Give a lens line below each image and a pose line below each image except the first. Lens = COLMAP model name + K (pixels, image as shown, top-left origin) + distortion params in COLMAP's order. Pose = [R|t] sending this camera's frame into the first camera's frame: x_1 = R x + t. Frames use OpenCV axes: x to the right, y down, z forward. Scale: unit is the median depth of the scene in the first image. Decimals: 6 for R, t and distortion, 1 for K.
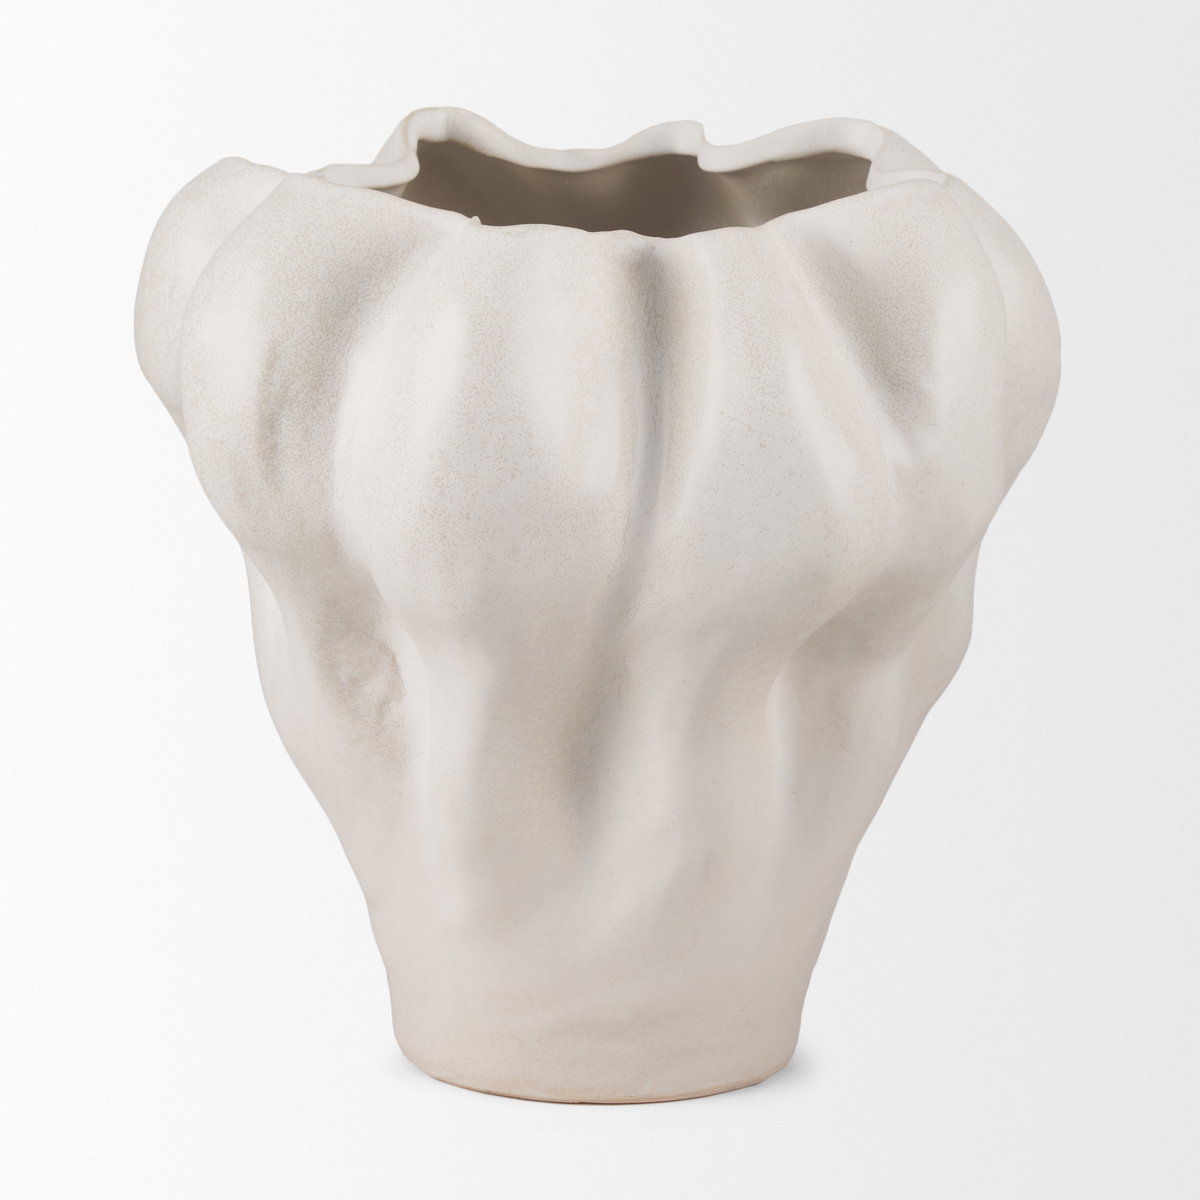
lens RADIAL K [[4864.9, 0, 600.0], [0, 4864.9, 600.0], [0, 0, 1]] dist [-0.085151, -0.815929]
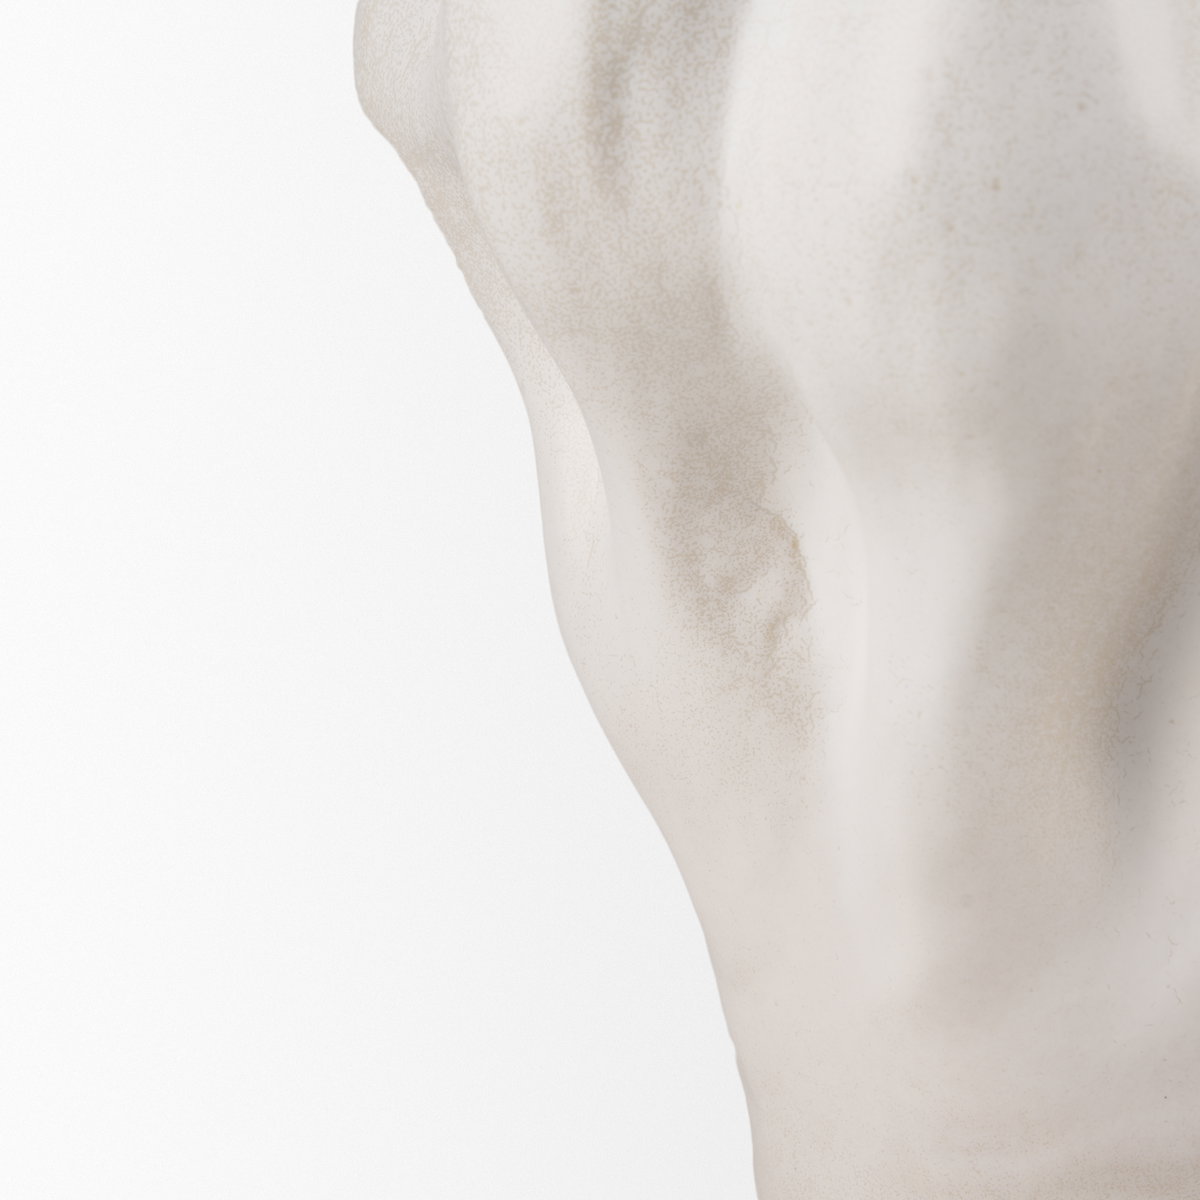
lens RADIAL K [[3495.5, 0, 600.0], [0, 3495.5, 600.0], [0, 0, 1]] dist [-0.096811, -0.181011]
pose [[0.999997, -0.001174, 0.002236, -0.070065], [0.001428, 0.993081, -0.117420, 0.071852], [-0.002082, 0.117422, 0.993080, 0.604021]]
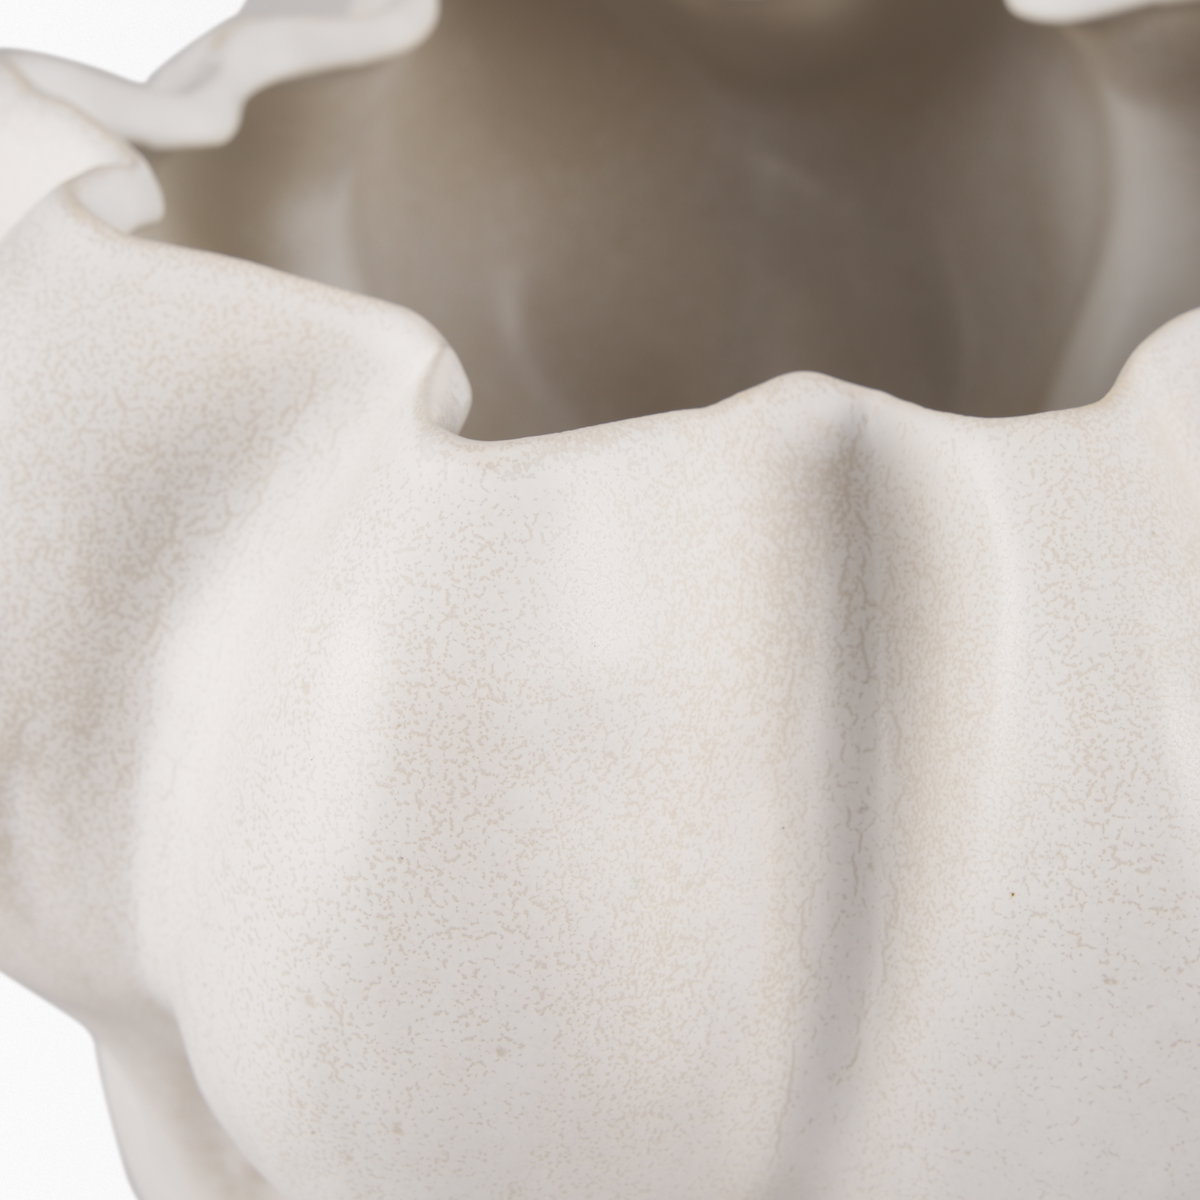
lens RADIAL K [[4033.4, 0, 600.0], [0, 4033.4, 600.0], [0, 0, 1]] dist [-0.068326, -1.257883]
pose [[0.995121, 0.022990, -0.095946, 0.021916], [-0.000441, 0.973497, 0.228699, -0.137377], [0.098661, -0.227541, 0.968758, 0.656261]]
